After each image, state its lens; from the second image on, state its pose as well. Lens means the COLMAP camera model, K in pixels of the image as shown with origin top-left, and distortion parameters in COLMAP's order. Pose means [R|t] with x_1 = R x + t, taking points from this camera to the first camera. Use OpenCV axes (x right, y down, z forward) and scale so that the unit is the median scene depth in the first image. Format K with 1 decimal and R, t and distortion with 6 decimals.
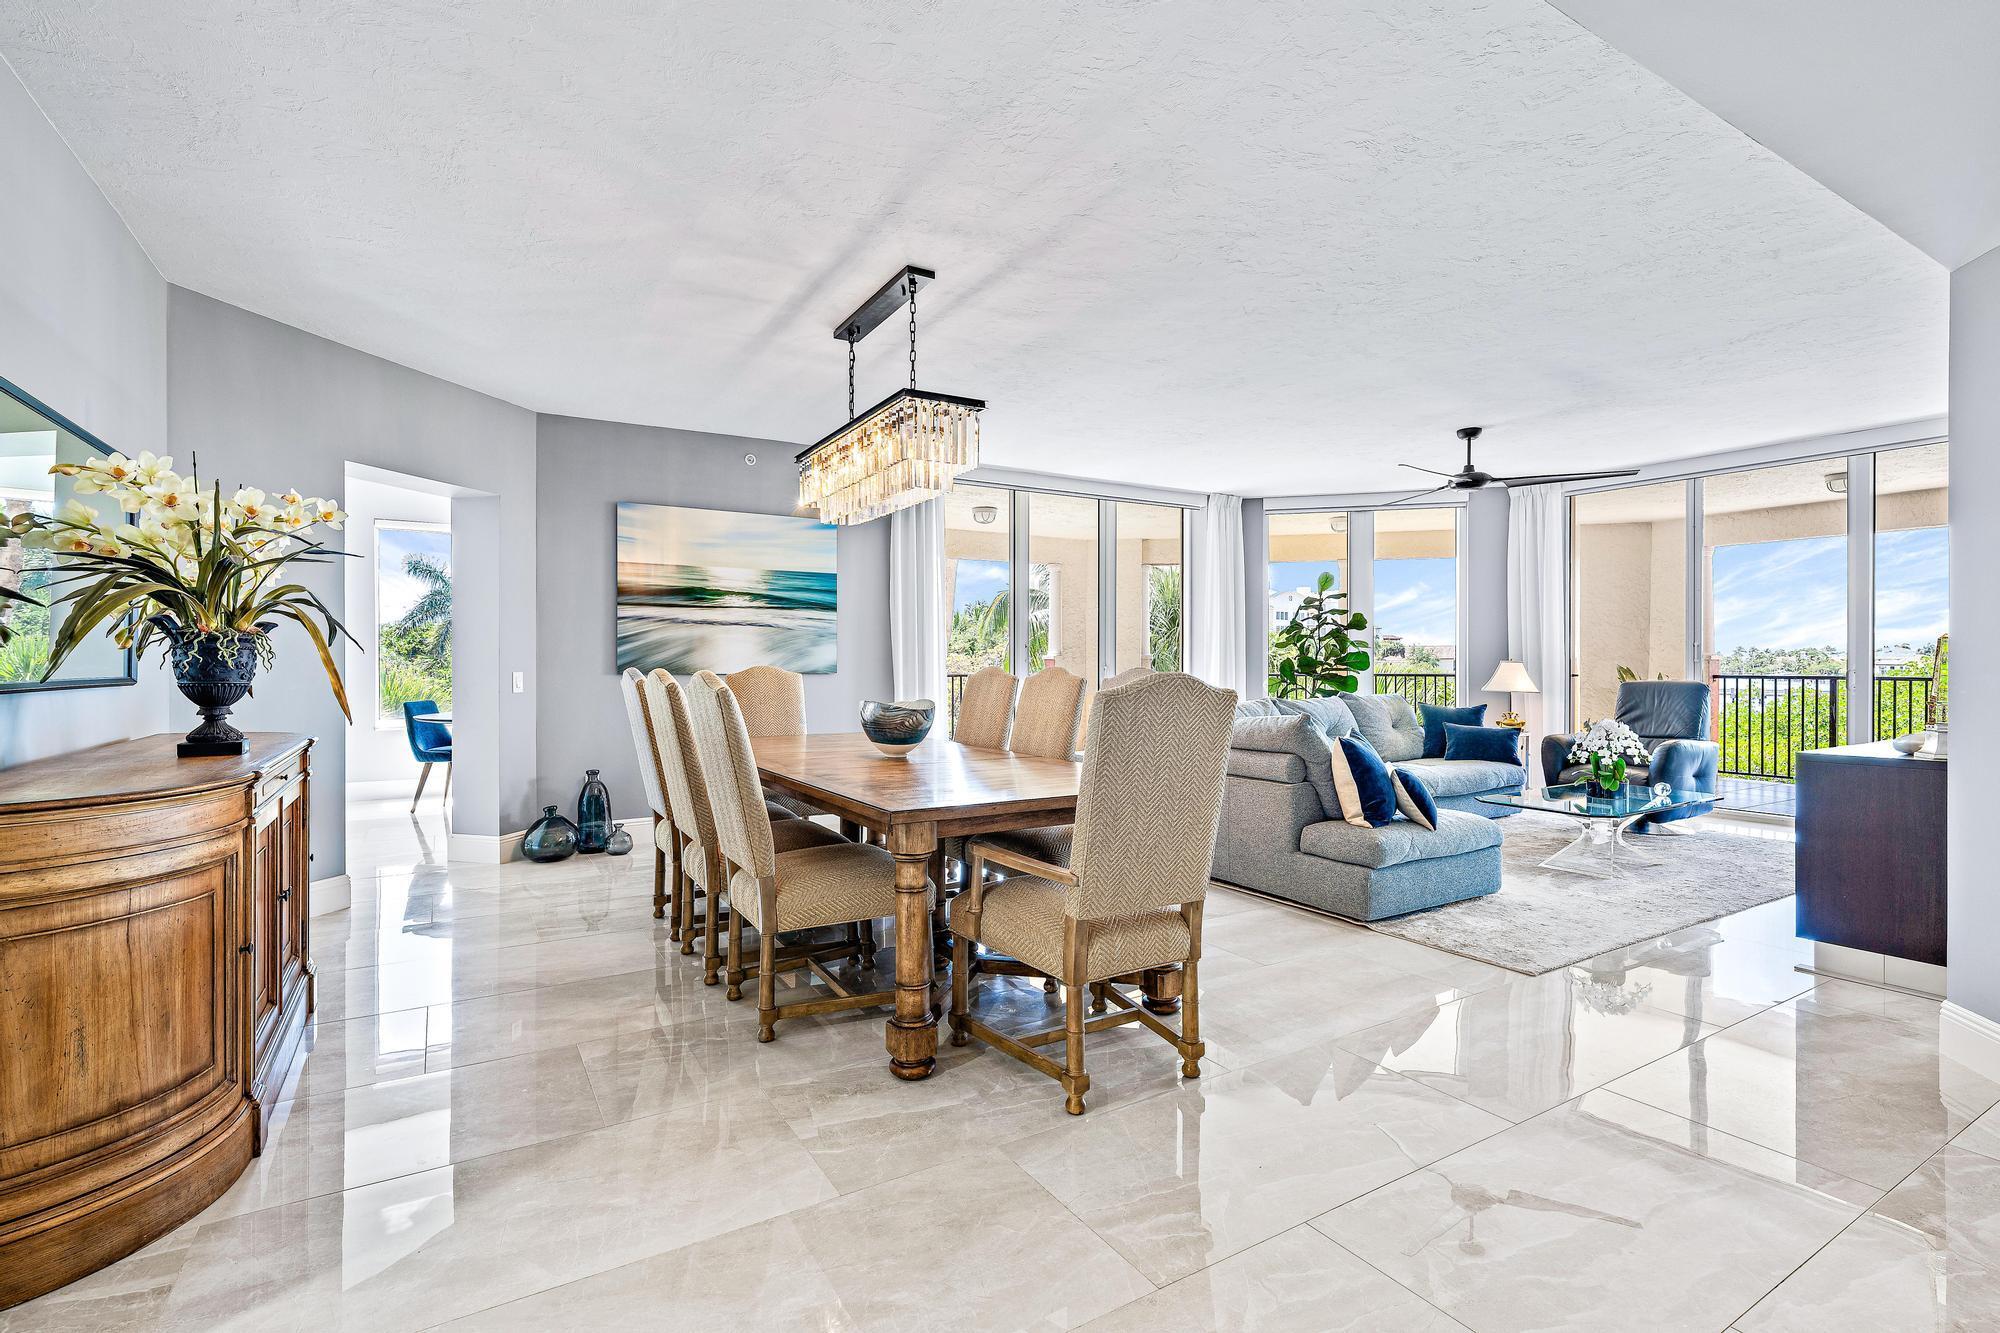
lens RADIAL K [[894.0, 0, 1017.0], [0, 894.0, 664.5], [0, 0, 1]] dist [0.004578, 0.000315]
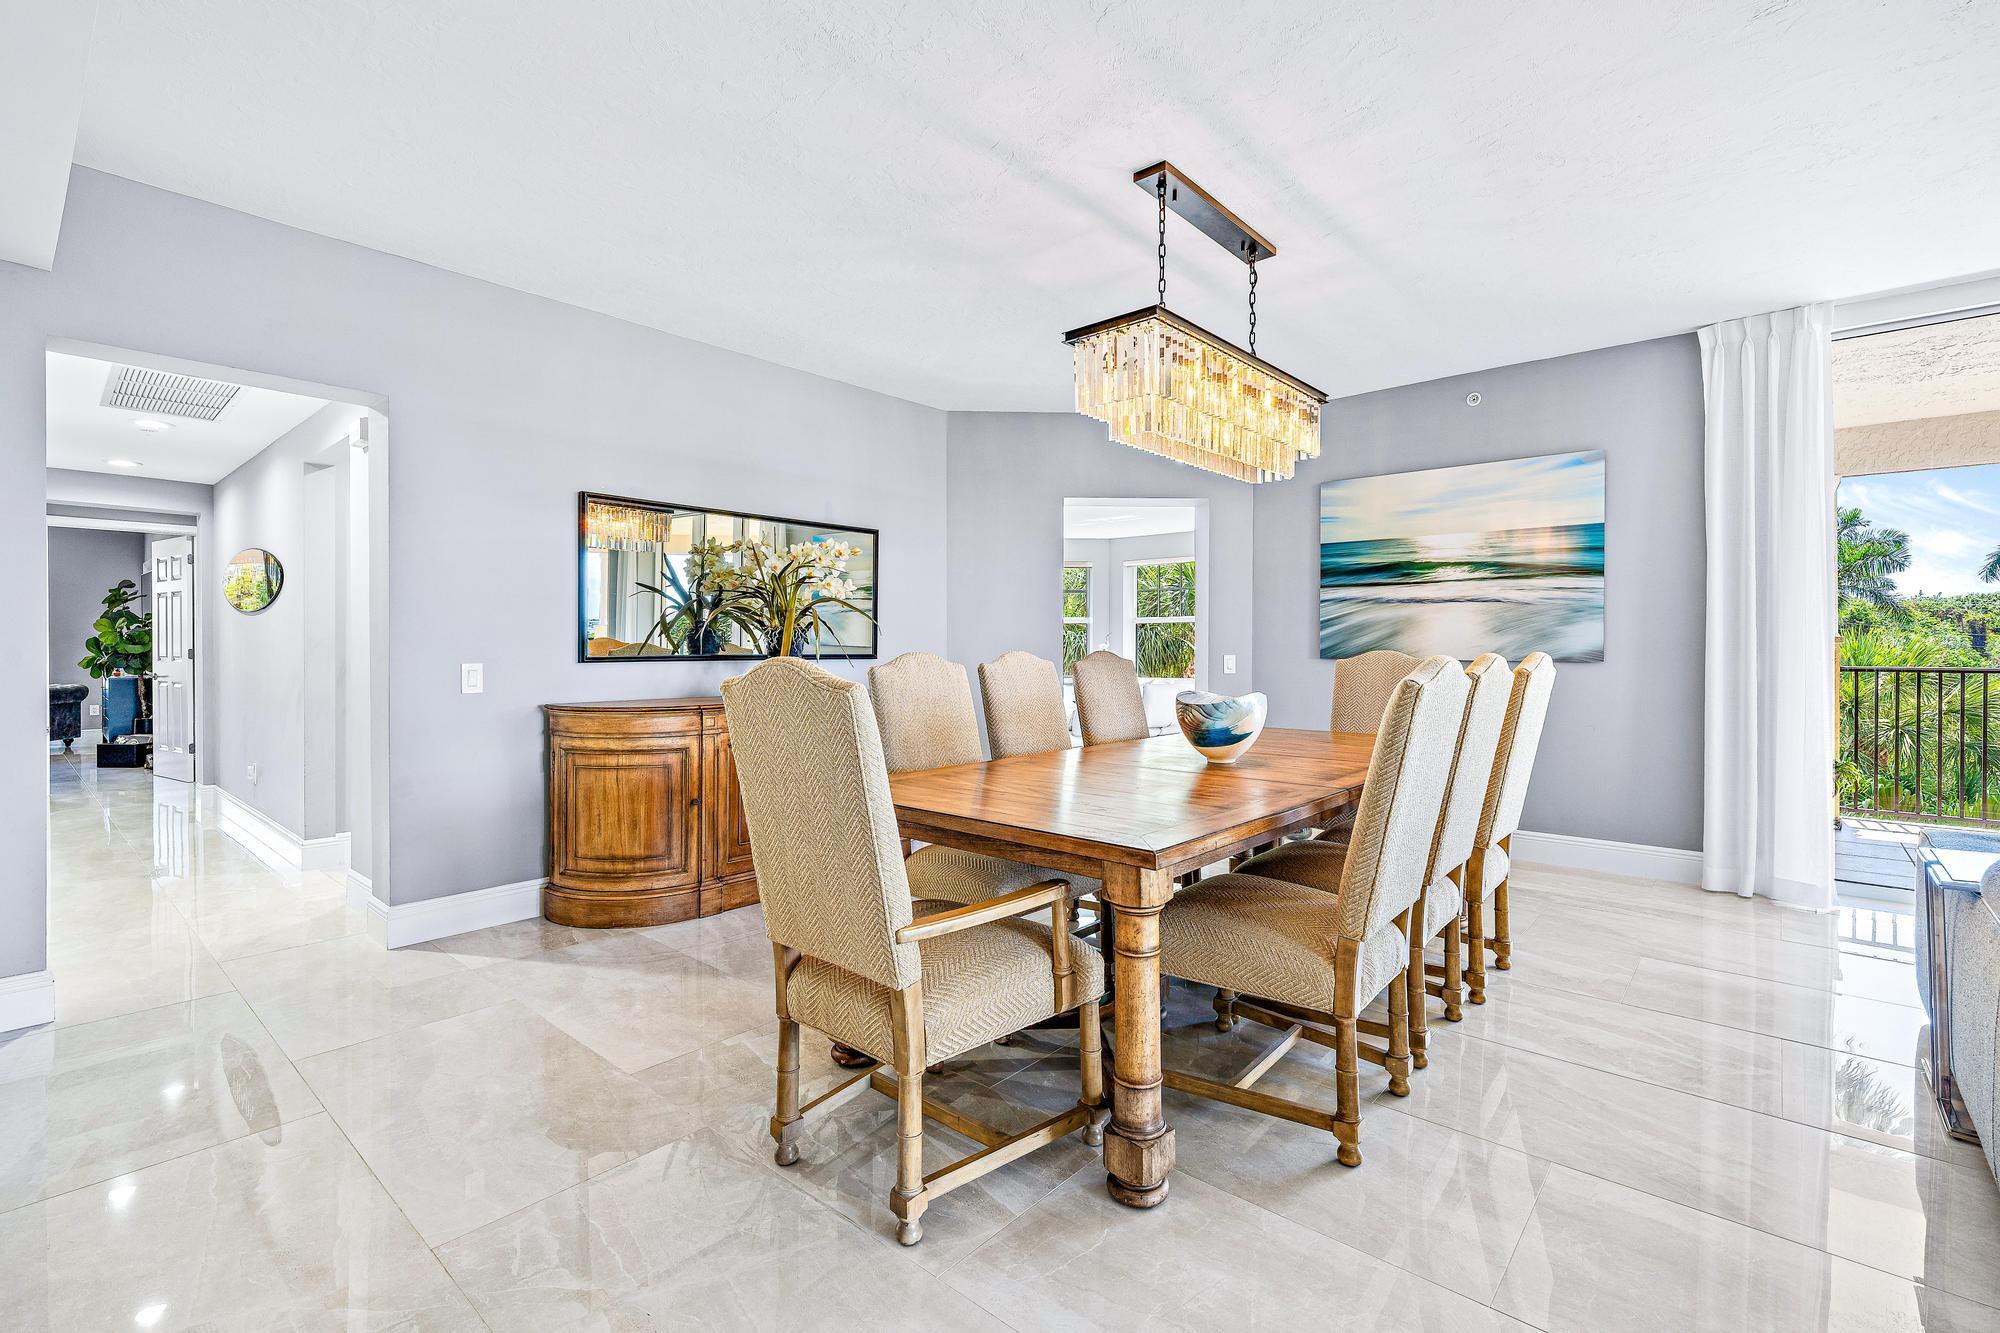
lens RADIAL K [[894.0, 0, 1009.9], [0, 894.0, 651.5], [0, 0, 1]] dist [0.004578, 0.000315]
pose [[0.309832, 0.006755, -0.950767, 0.377364], [-0.004004, 0.999975, 0.005799, -0.000903], [0.950783, 0.002010, 0.309851, 0.367913]]
